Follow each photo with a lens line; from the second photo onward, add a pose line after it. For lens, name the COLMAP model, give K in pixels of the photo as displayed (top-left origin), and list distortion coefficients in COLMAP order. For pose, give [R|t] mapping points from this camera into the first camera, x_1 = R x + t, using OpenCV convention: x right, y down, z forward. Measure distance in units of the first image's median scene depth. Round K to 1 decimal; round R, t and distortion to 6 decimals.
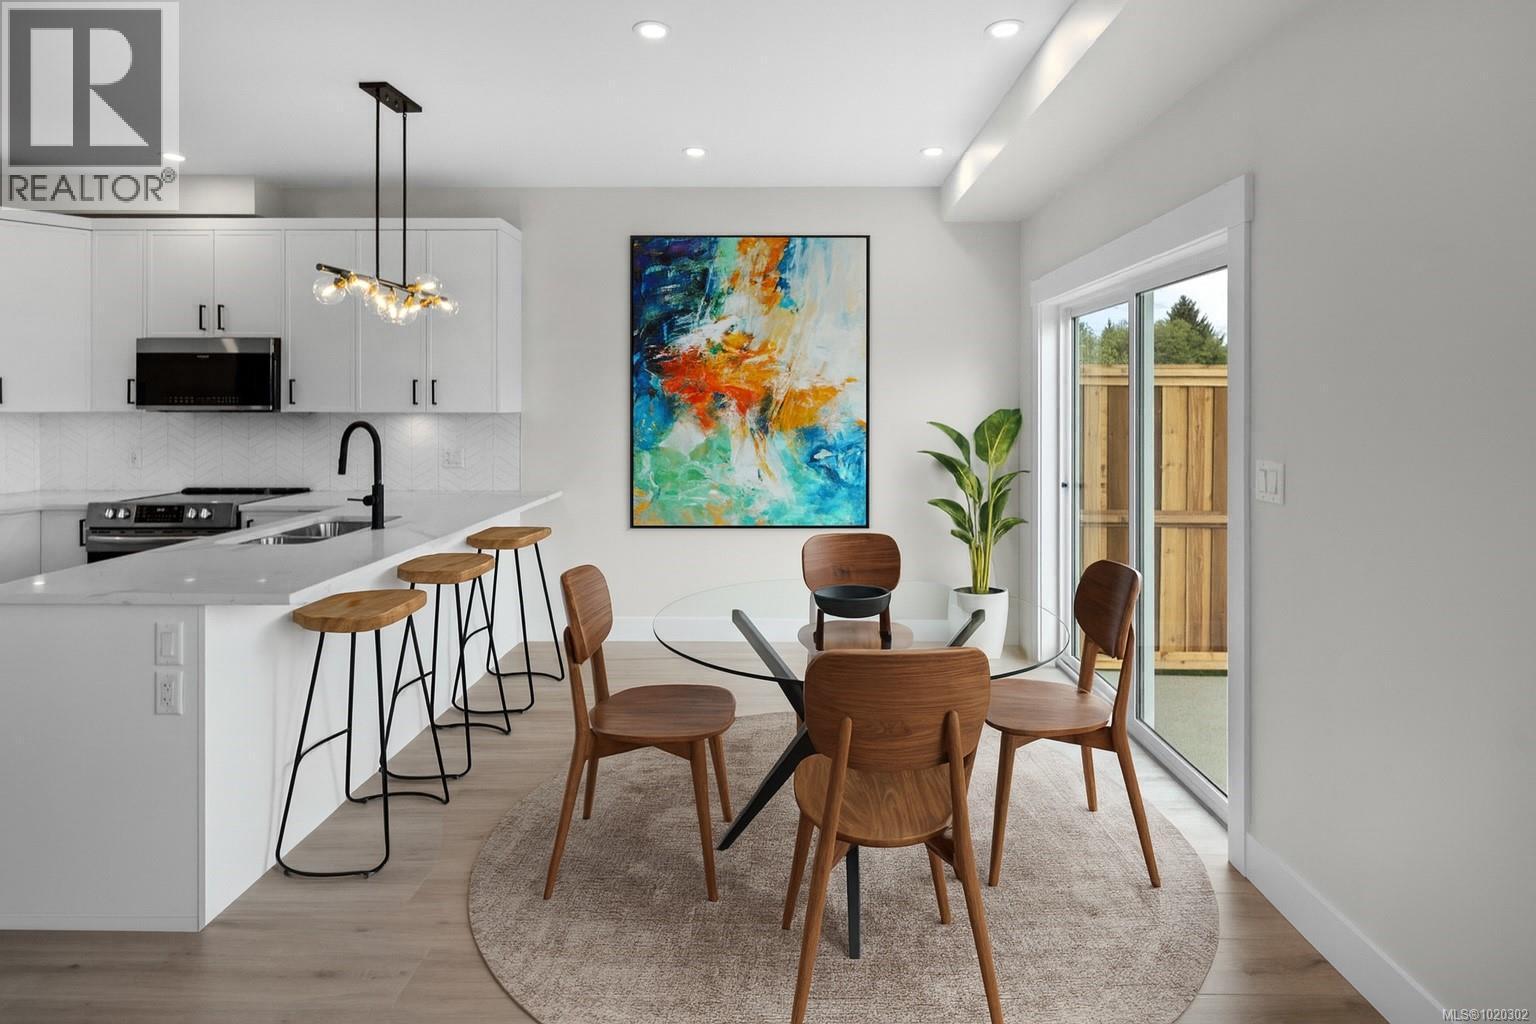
lens RADIAL K [[757.5, 0, 790.7], [0, 757.5, 402.4], [0, 0, 1]] dist [0.003723, -0.004819]
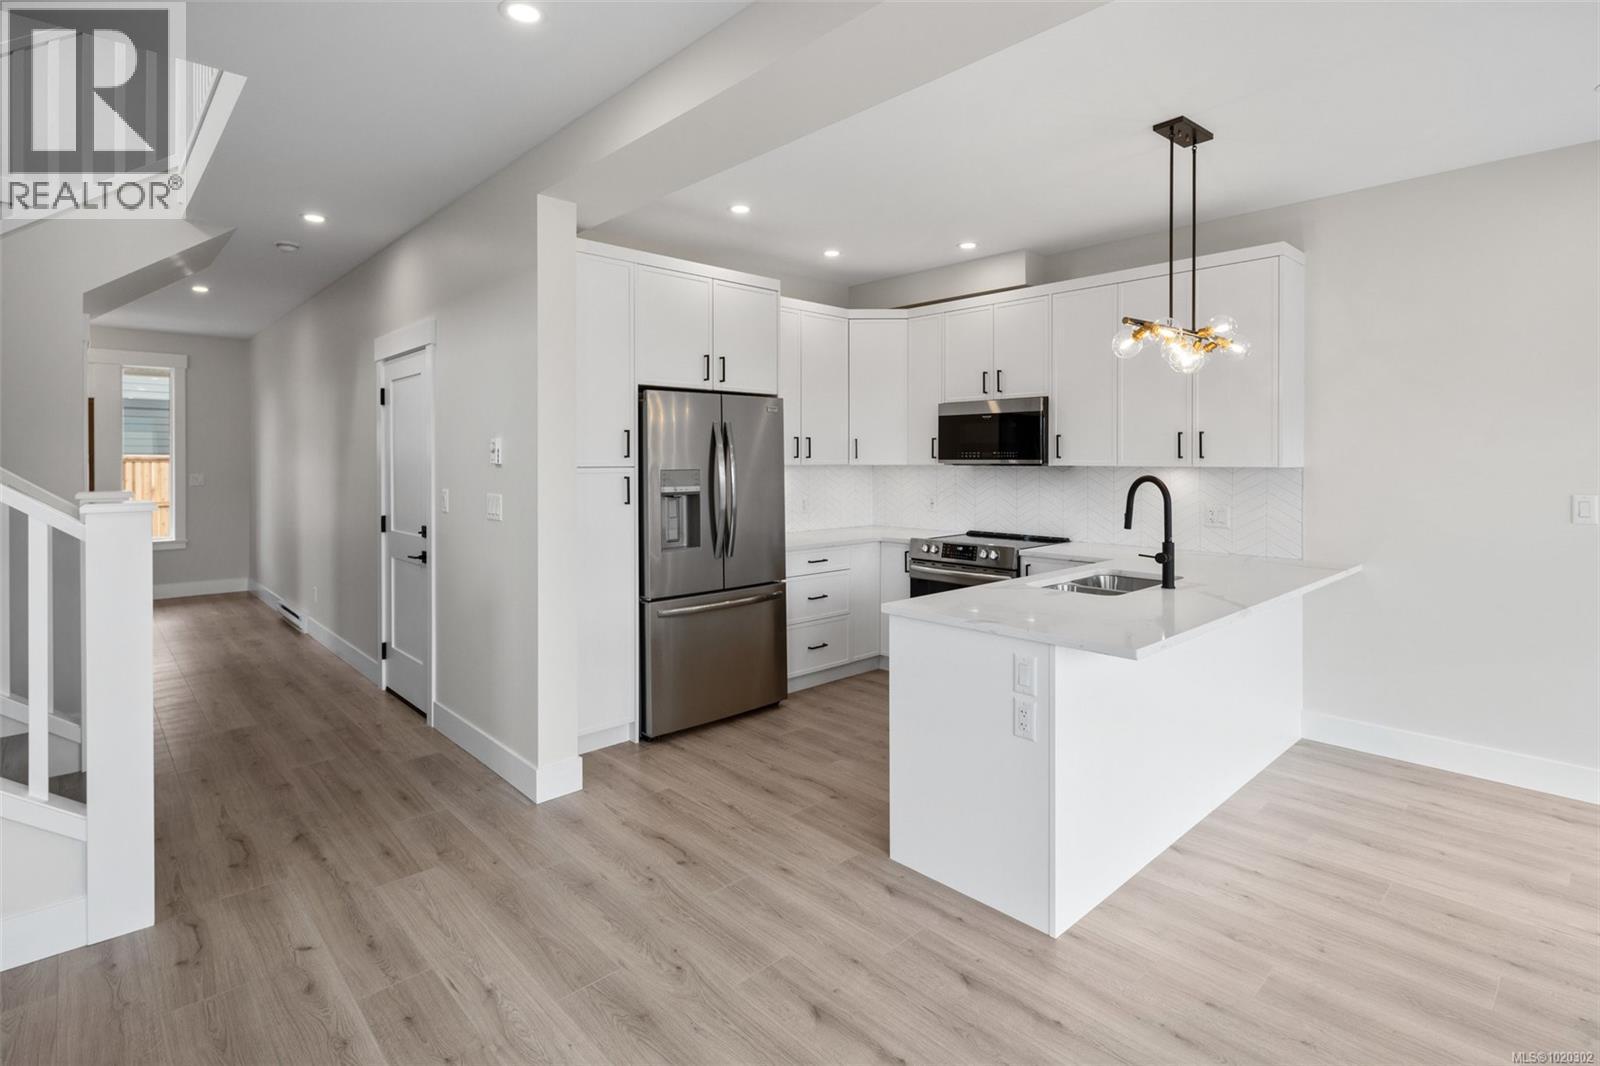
lens RADIAL K [[789.1, 0, 798.1], [0, 789.1, 456.6], [0, 0, 1]] dist [0.003723, -0.004819]
pose [[0.680707, -0.003822, -0.732545, -0.113145], [0.004270, 0.999990, -0.001250, -0.000087], [0.732543, -0.002277, 0.680717, -0.015972]]
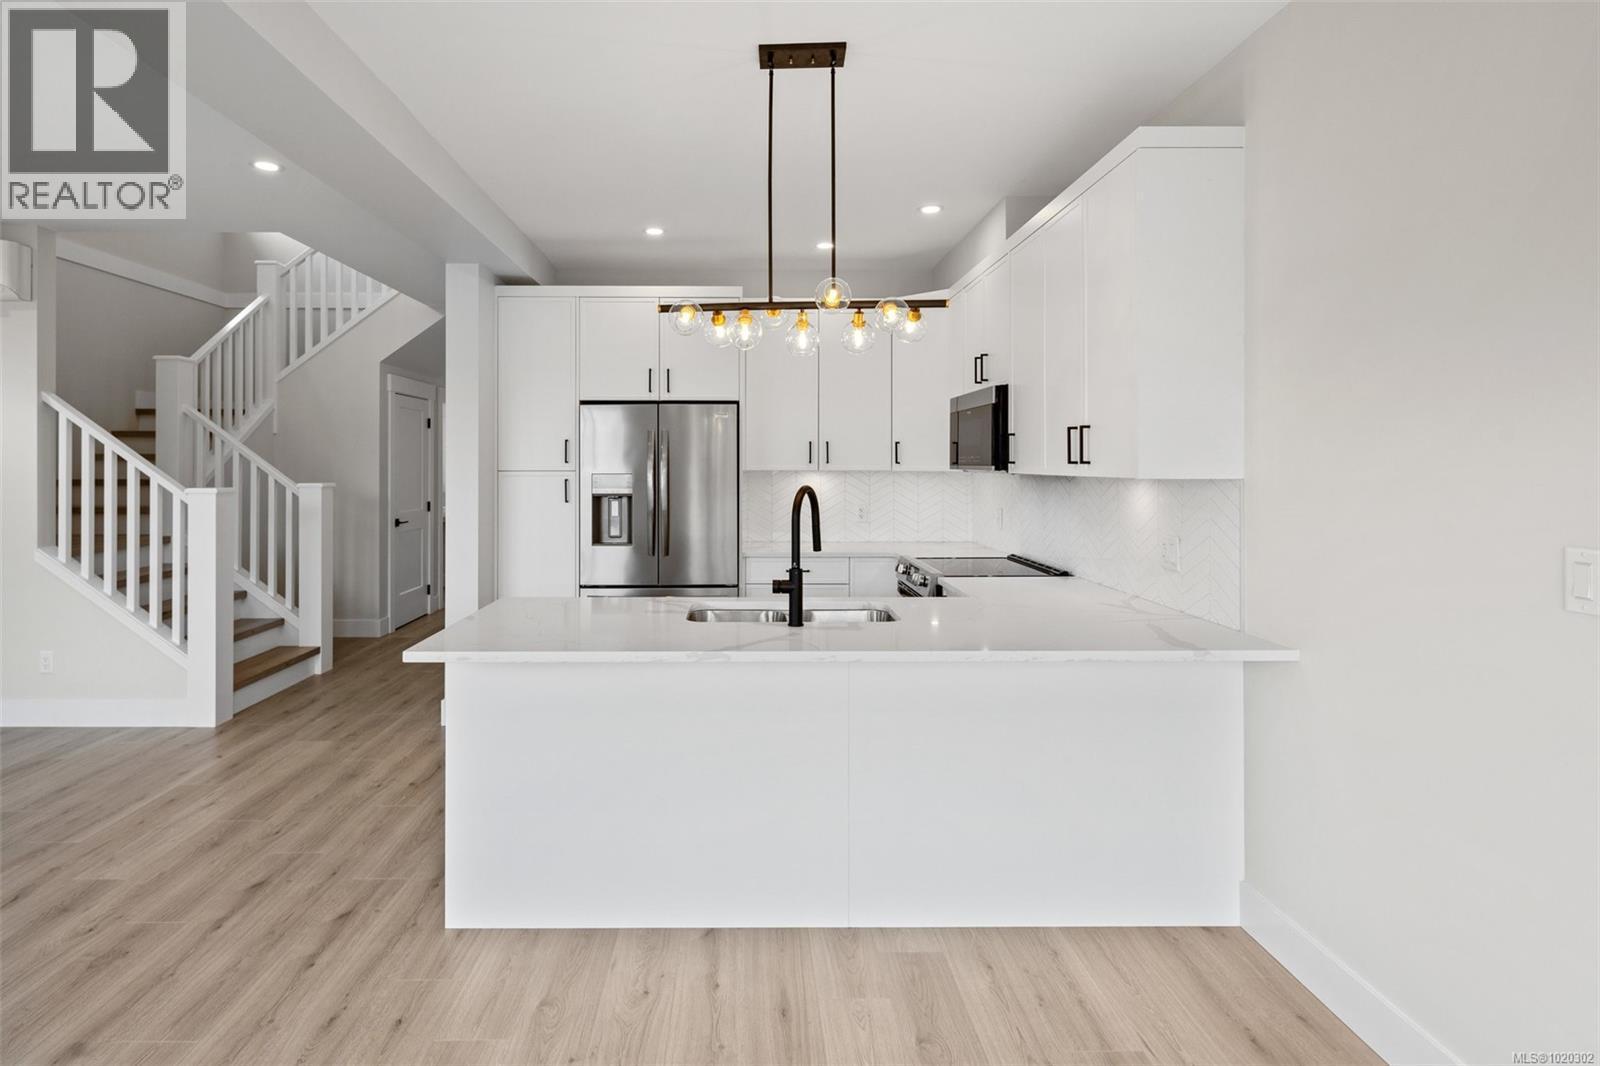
lens RADIAL K [[789.1, 0, 742.8], [0, 789.1, 467.0], [0, 0, 1]] dist [0.003723, -0.004819]
pose [[0.015062, 0.000767, -0.999886, 0.214679], [0.001548, 0.999998, 0.000790, 0.004460], [0.999885, -0.001560, 0.015060, 0.798519]]
